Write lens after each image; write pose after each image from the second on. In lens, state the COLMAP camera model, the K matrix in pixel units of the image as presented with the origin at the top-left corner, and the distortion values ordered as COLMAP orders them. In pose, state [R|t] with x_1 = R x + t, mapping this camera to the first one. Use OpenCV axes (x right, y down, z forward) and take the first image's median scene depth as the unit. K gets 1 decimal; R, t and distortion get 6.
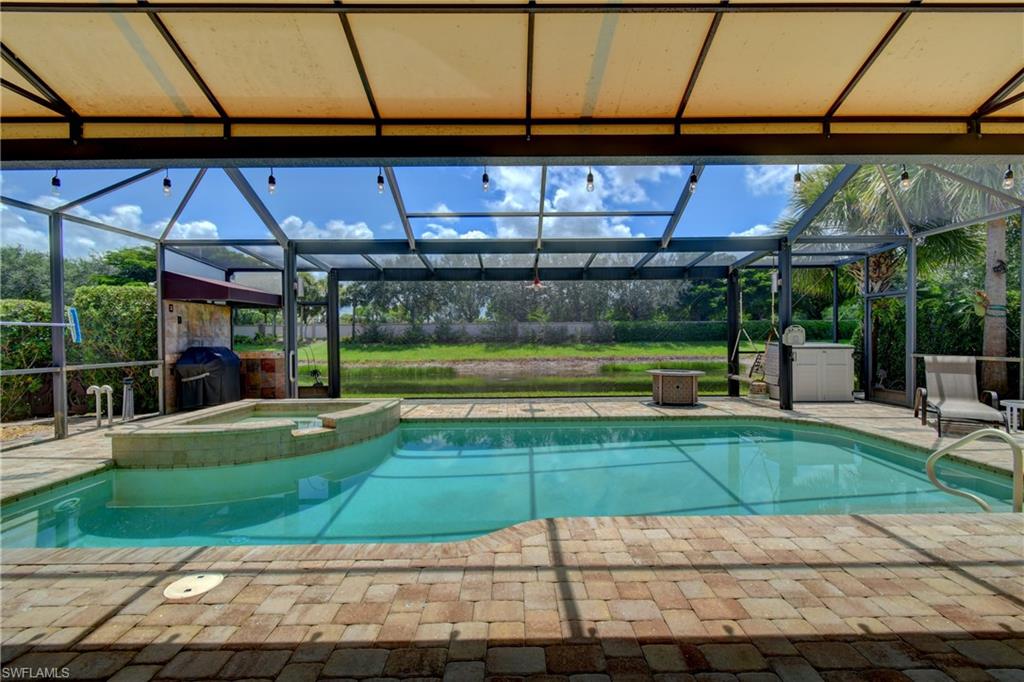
lens RADIAL K [[454.8, 0, 517.0], [0, 454.8, 345.5], [0, 0, 1]] dist [0.002984, 0.000032]
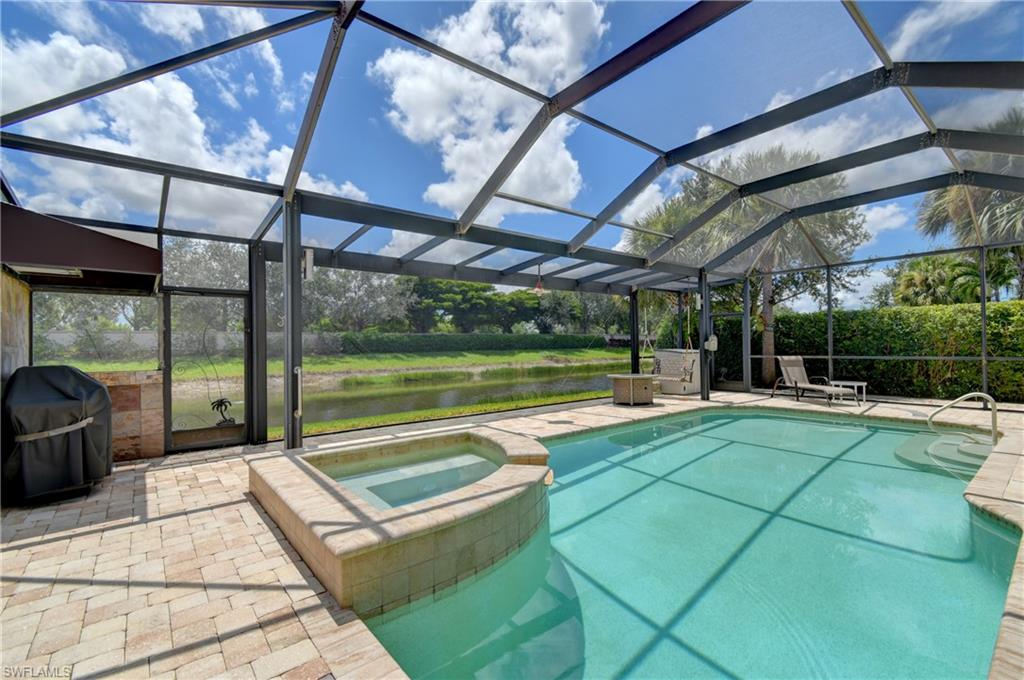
lens RADIAL K [[454.8, 0, 517.0], [0, 454.8, 344.5], [0, 0, 1]] dist [0.002984, 0.000032]
pose [[0.778618, -0.000920, 0.627498, -0.108990], [0.019001, 0.999575, -0.022111, 0.000121], [-0.627211, 0.029140, 0.778304, 0.055585]]
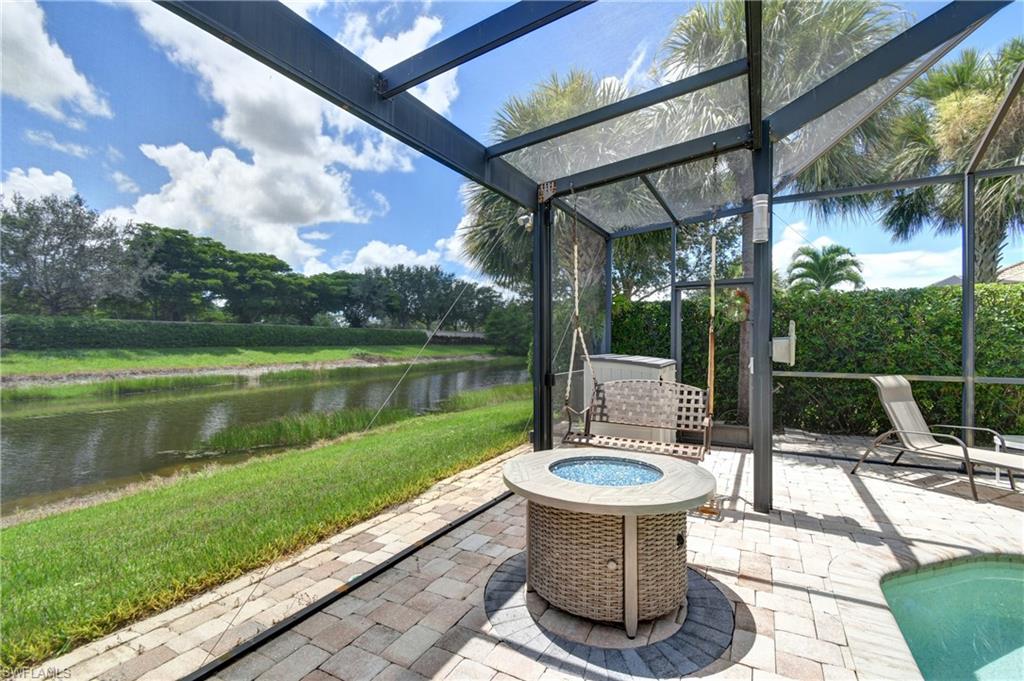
lens RADIAL K [[454.8, 0, 517.0], [0, 454.8, 345.0], [0, 0, 1]] dist [0.002984, 0.000032]
pose [[0.480848, 0.003464, 0.876797, 0.016214], [0.008376, 0.999928, -0.008544, -0.003115], [-0.876764, 0.011453, 0.480784, 0.169290]]
